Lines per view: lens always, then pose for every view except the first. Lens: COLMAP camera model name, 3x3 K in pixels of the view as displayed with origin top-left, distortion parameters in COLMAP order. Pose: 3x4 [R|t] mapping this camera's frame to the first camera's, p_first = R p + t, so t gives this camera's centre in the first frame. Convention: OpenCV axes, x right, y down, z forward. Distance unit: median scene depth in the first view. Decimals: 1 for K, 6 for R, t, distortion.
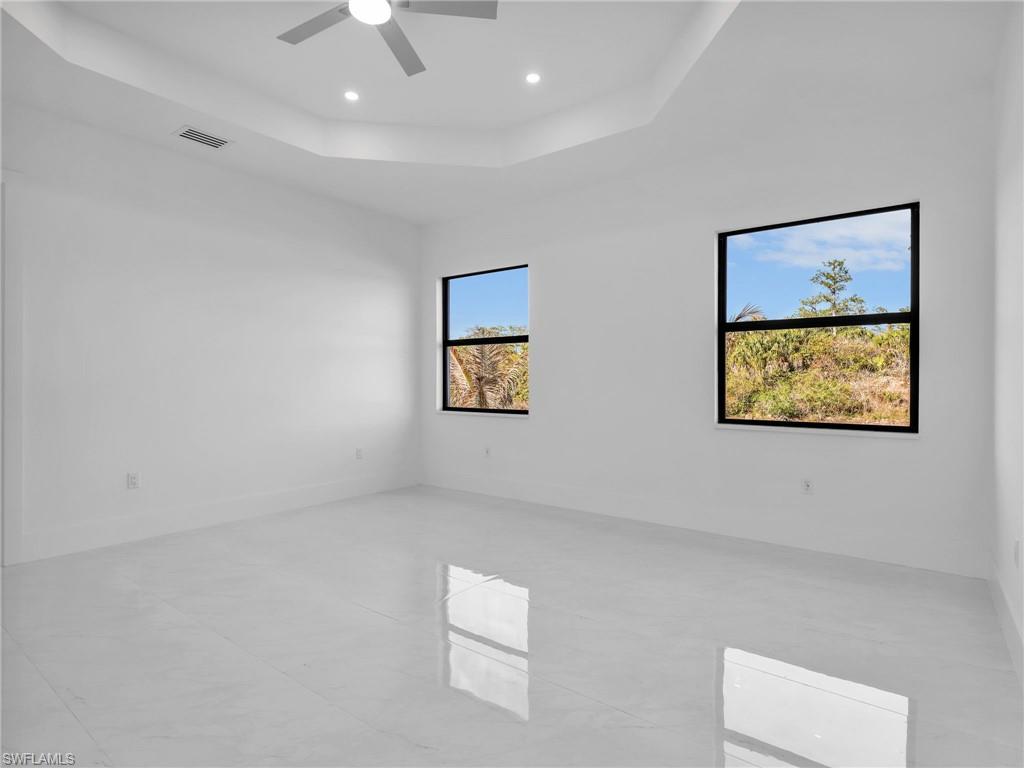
lens RADIAL K [[645.6, 0, 512.8], [0, 645.6, 378.3], [0, 0, 1]] dist [-0.000153, -0.000702]
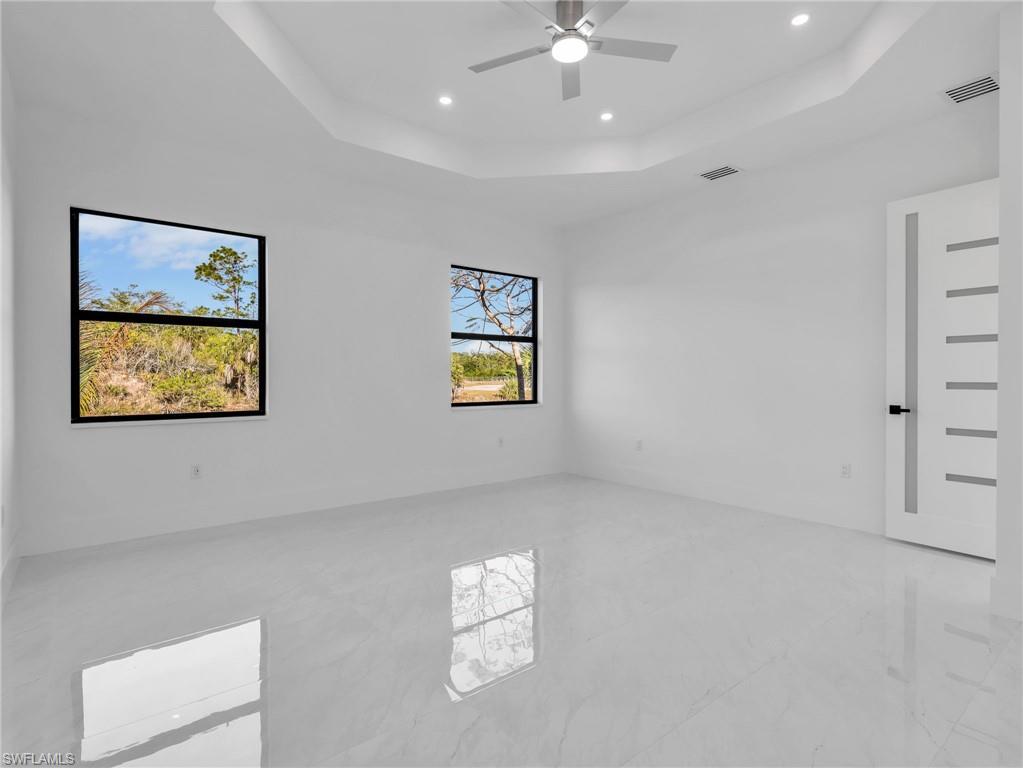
lens RADIAL K [[539.5, 0, 514.5], [0, 539.5, 379.3], [0, 0, 1]] dist [-0.000261, 0.001279]
pose [[0.167047, -0.009243, 0.985906, -0.353731], [-0.004157, 0.999941, 0.010079, 0.000628], [-0.985940, -0.005782, 0.166999, 0.320965]]
